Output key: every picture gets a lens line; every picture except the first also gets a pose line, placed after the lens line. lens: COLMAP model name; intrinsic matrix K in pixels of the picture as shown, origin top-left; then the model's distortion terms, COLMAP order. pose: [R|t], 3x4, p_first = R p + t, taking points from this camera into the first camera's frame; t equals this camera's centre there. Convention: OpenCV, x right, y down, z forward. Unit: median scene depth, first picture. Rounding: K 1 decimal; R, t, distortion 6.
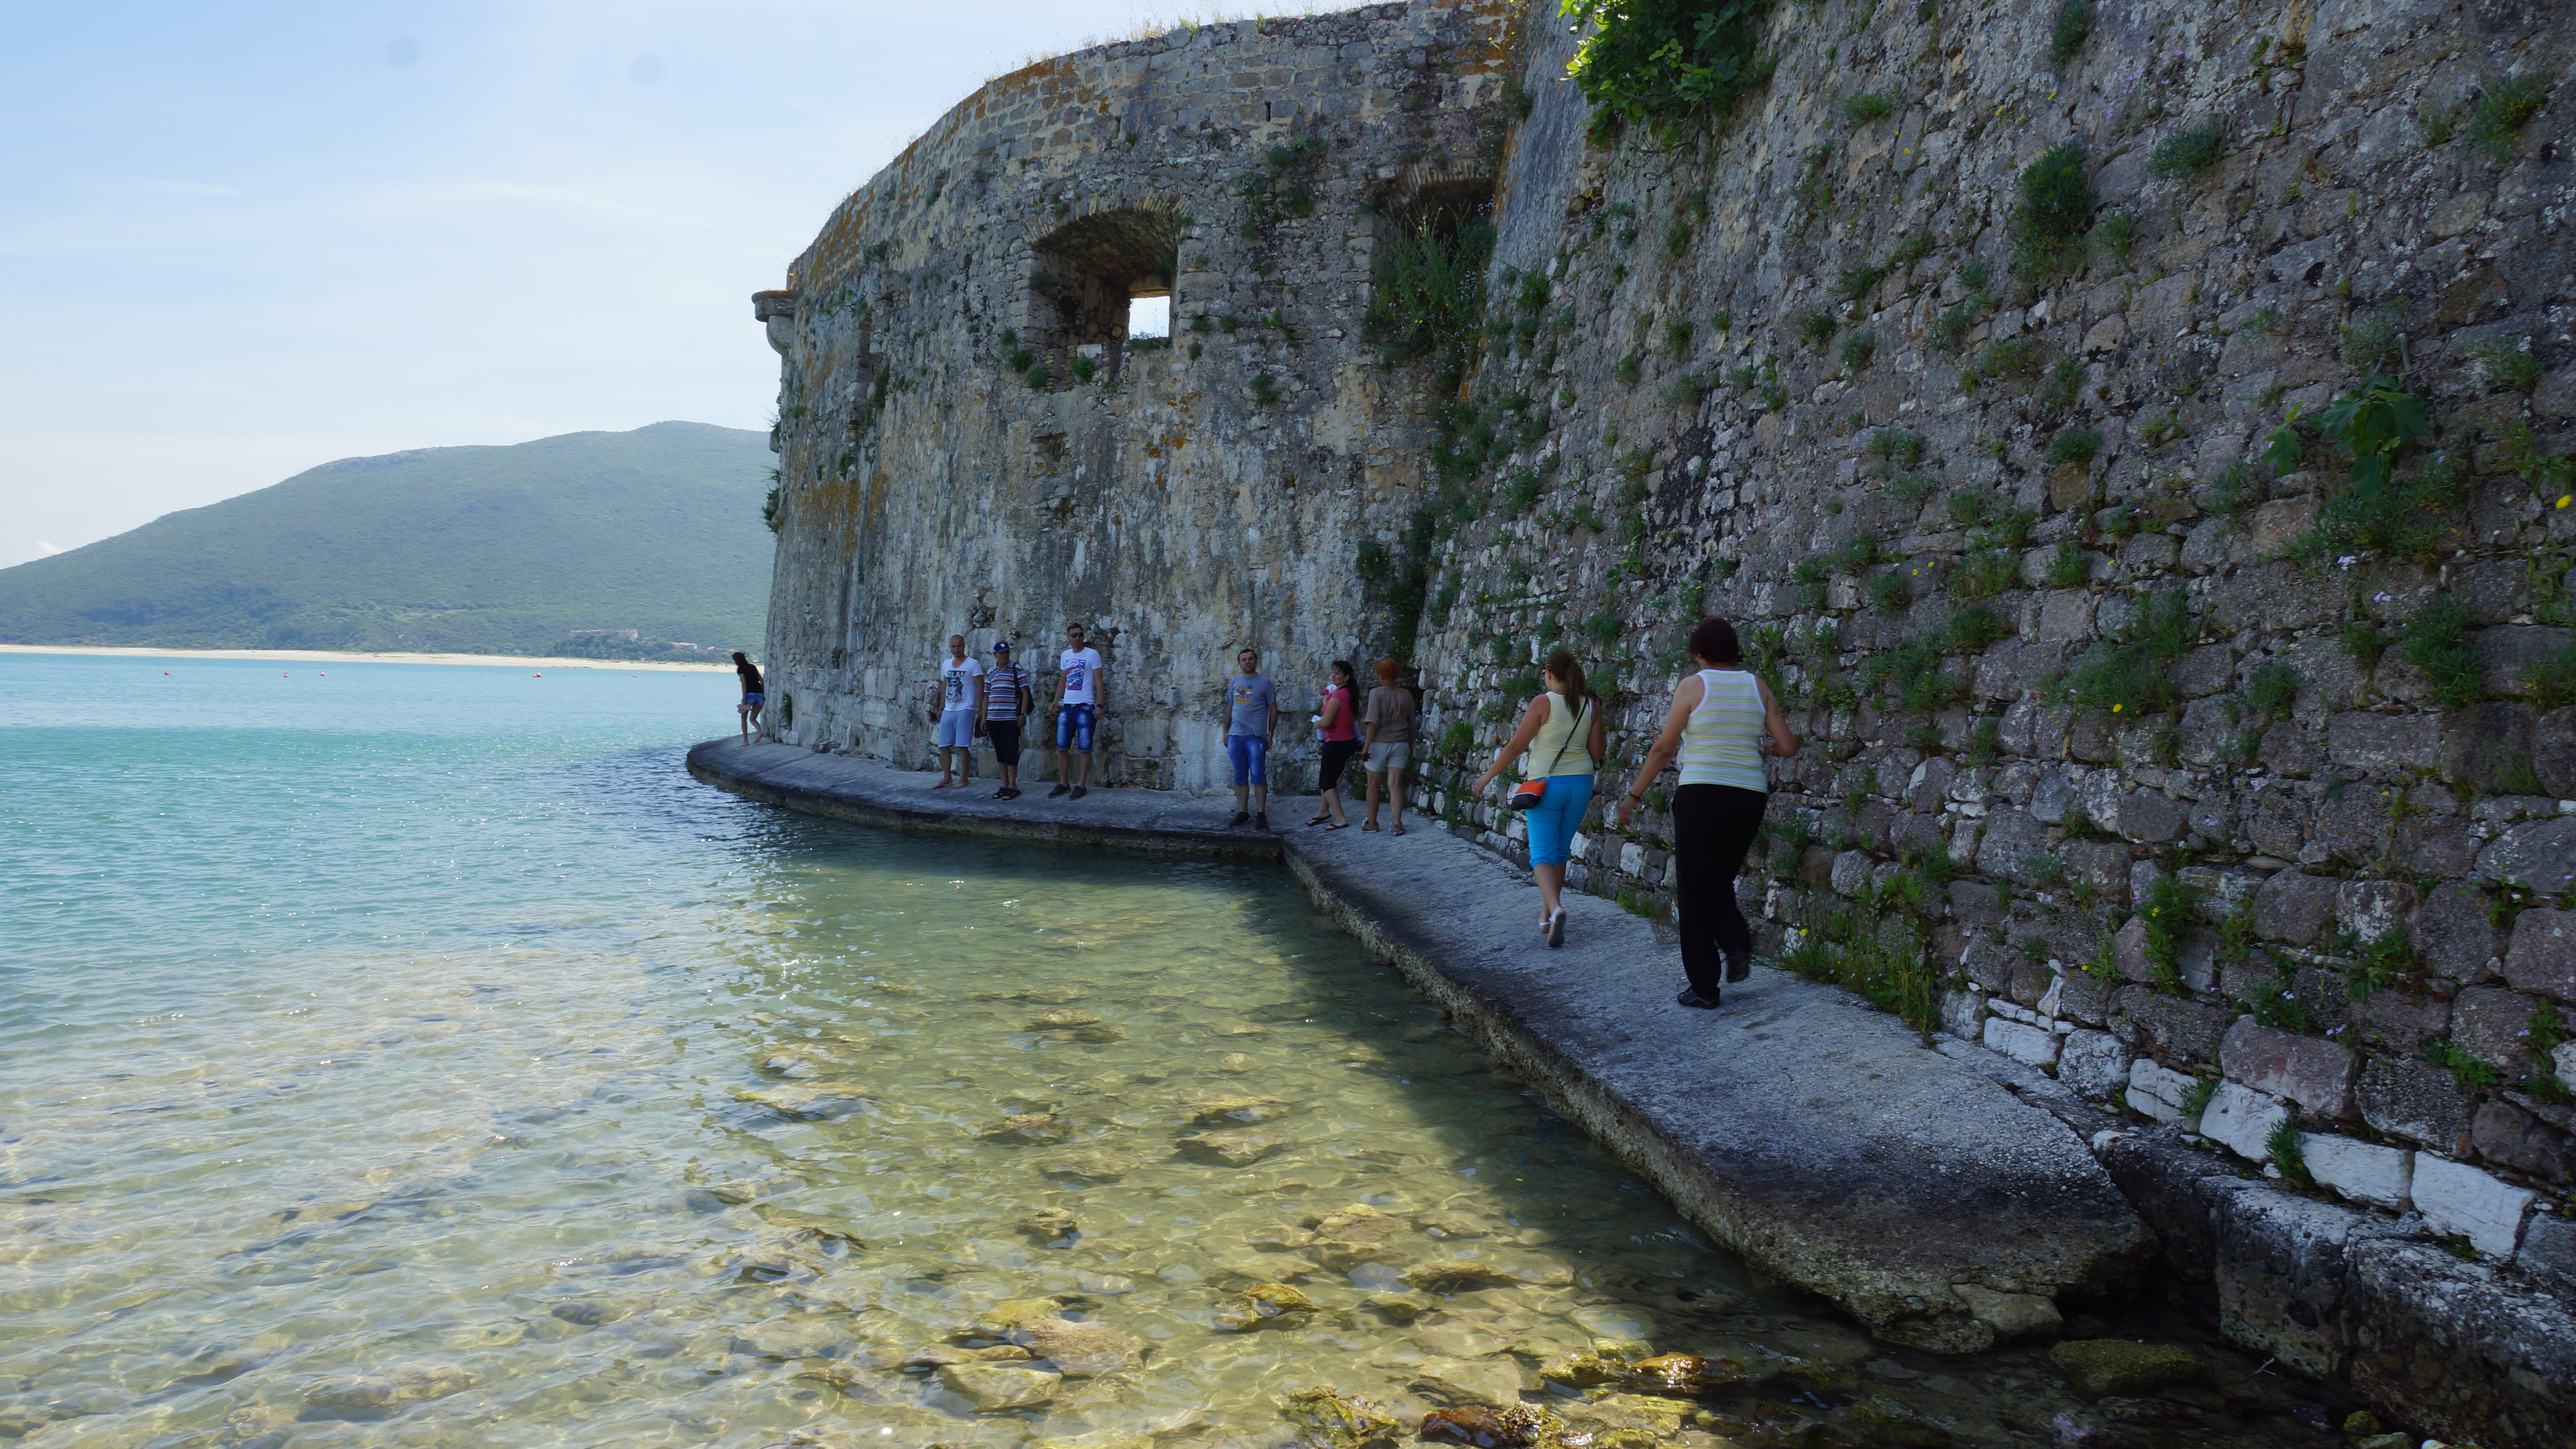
lens RADIAL K [[1761.1, 0, 1277.8], [0, 1761.1, 736.3], [0, 0, 1]] dist [-0.010323, 0.022979]
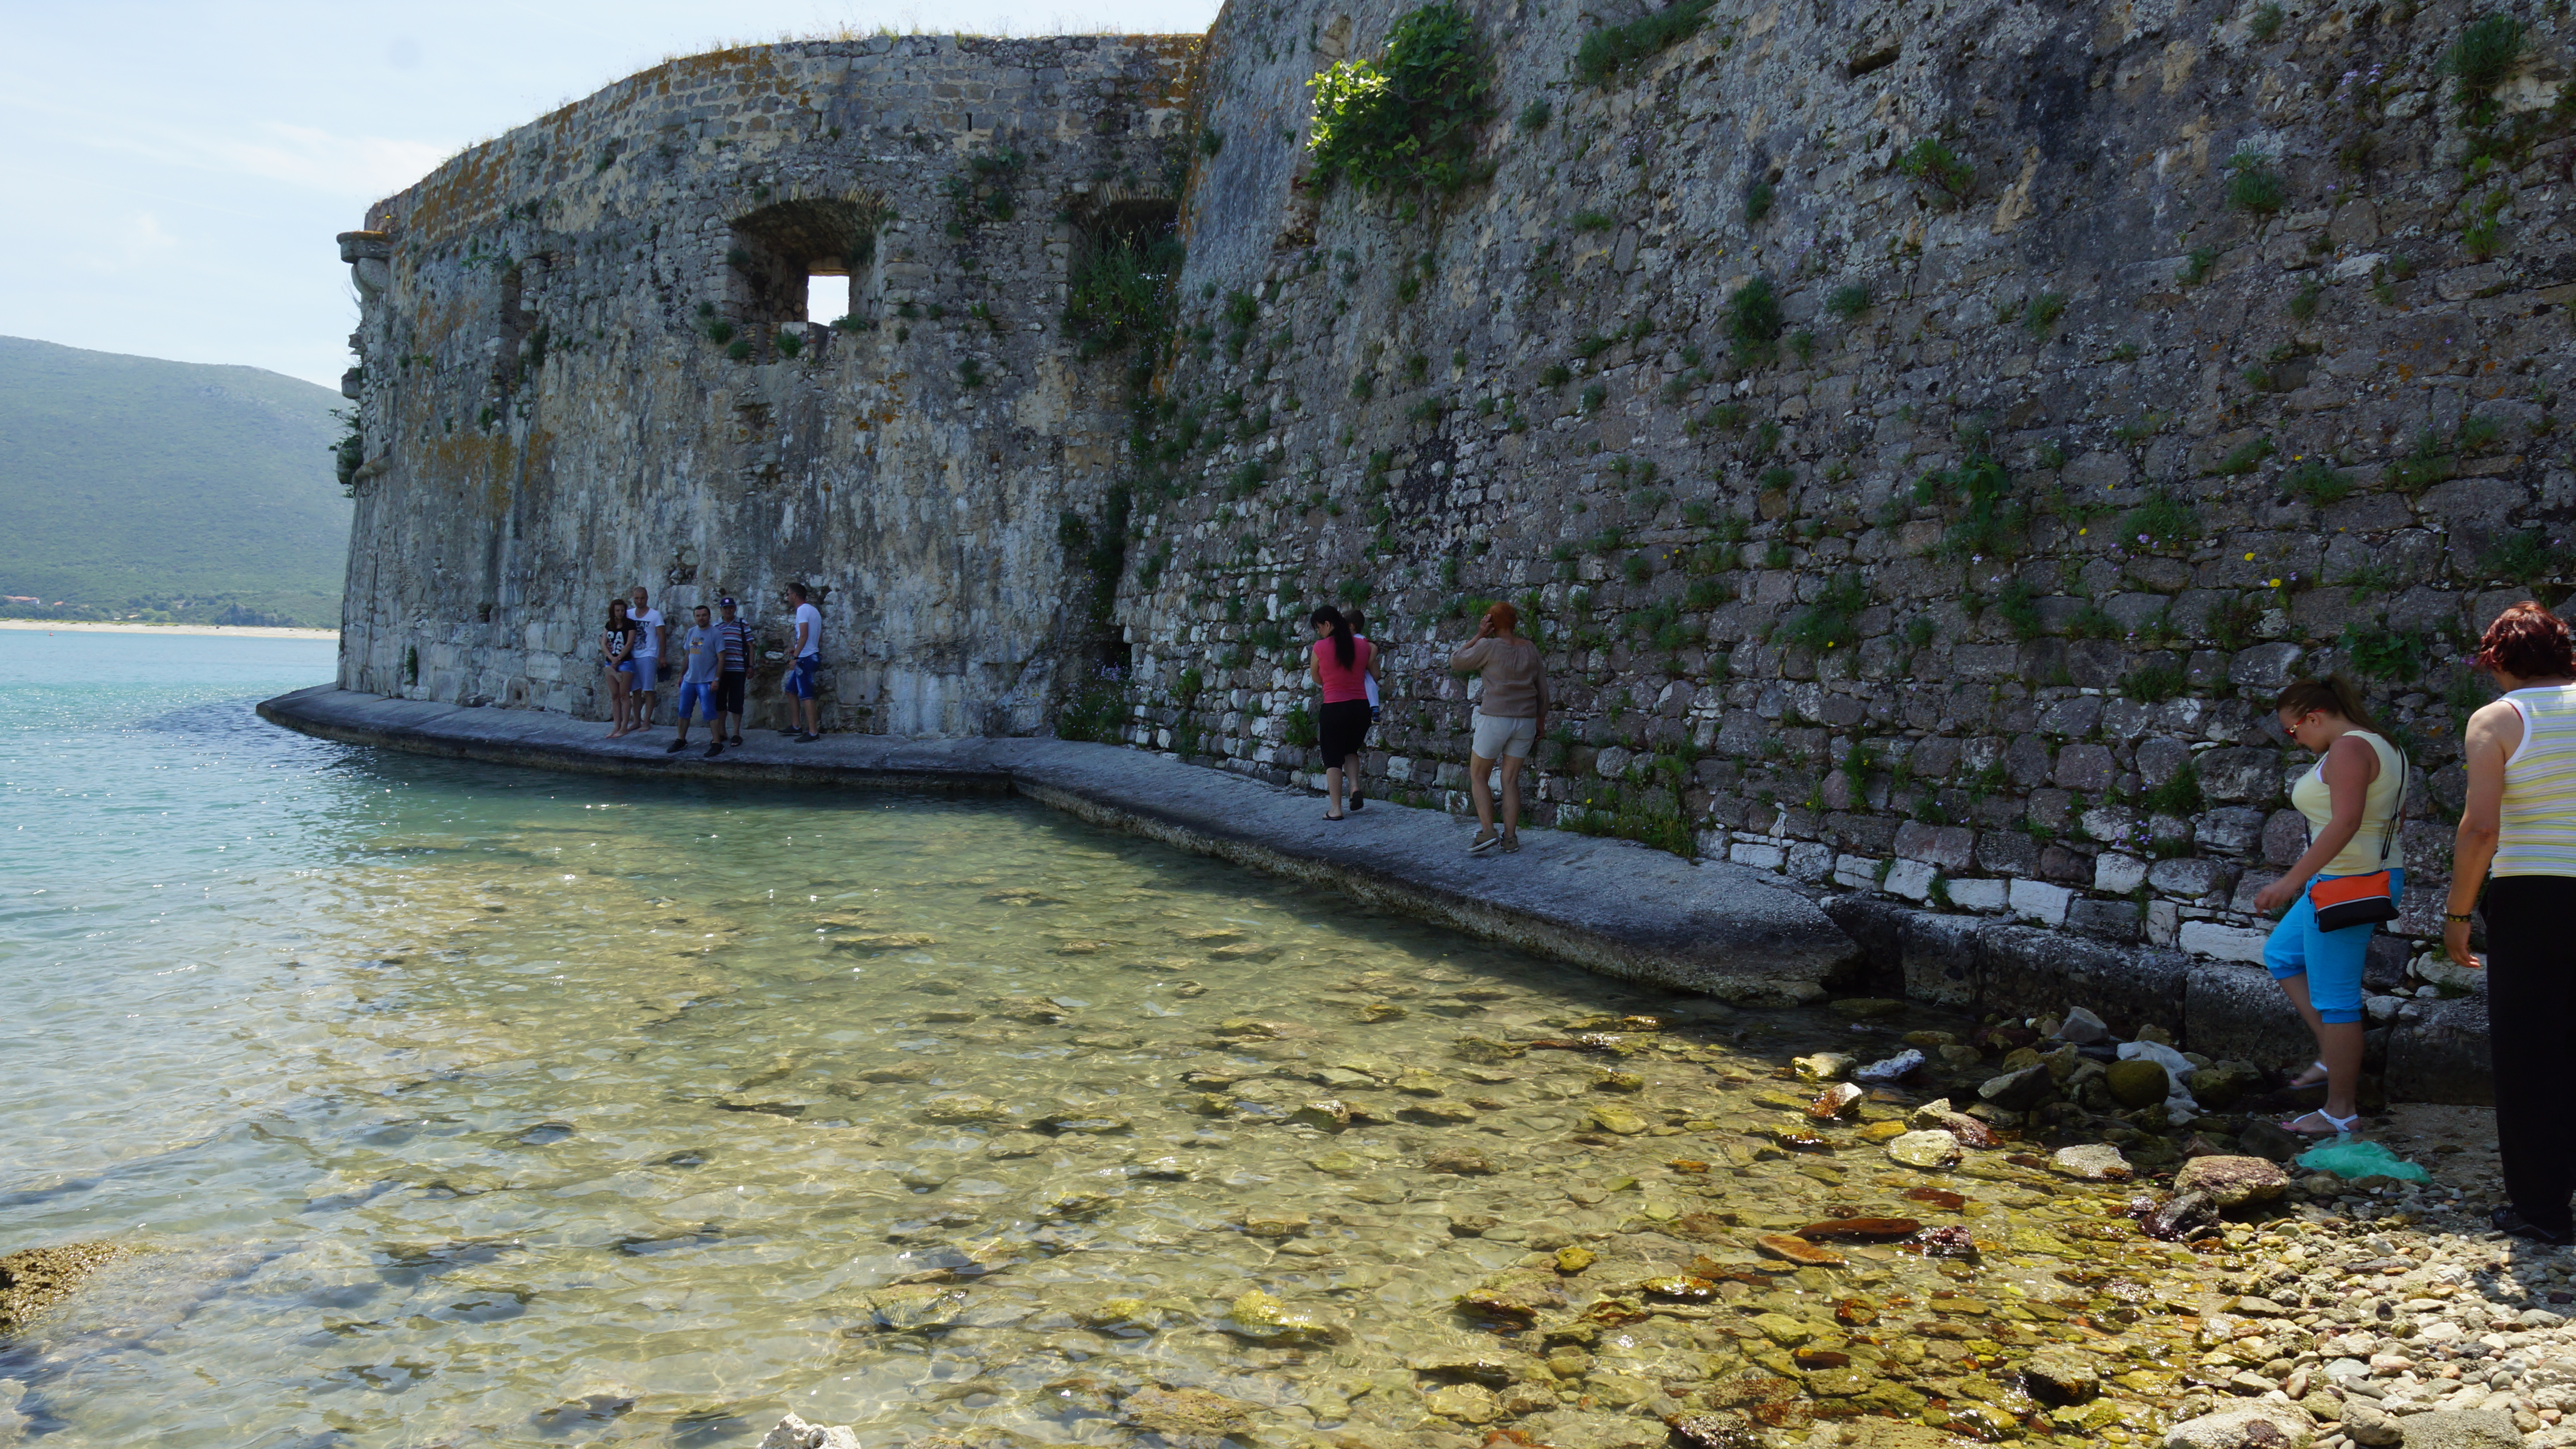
lens RADIAL K [[1770.7, 0, 1281.0], [0, 1770.7, 734.2], [0, 0, 1]] dist [-0.020723, 0.040117]
pose [[0.956371, -0.010889, 0.291951, -0.266819], [0.005338, 0.999790, 0.019801, 0.017695], [-0.292105, -0.017379, 0.956228, -0.234166]]
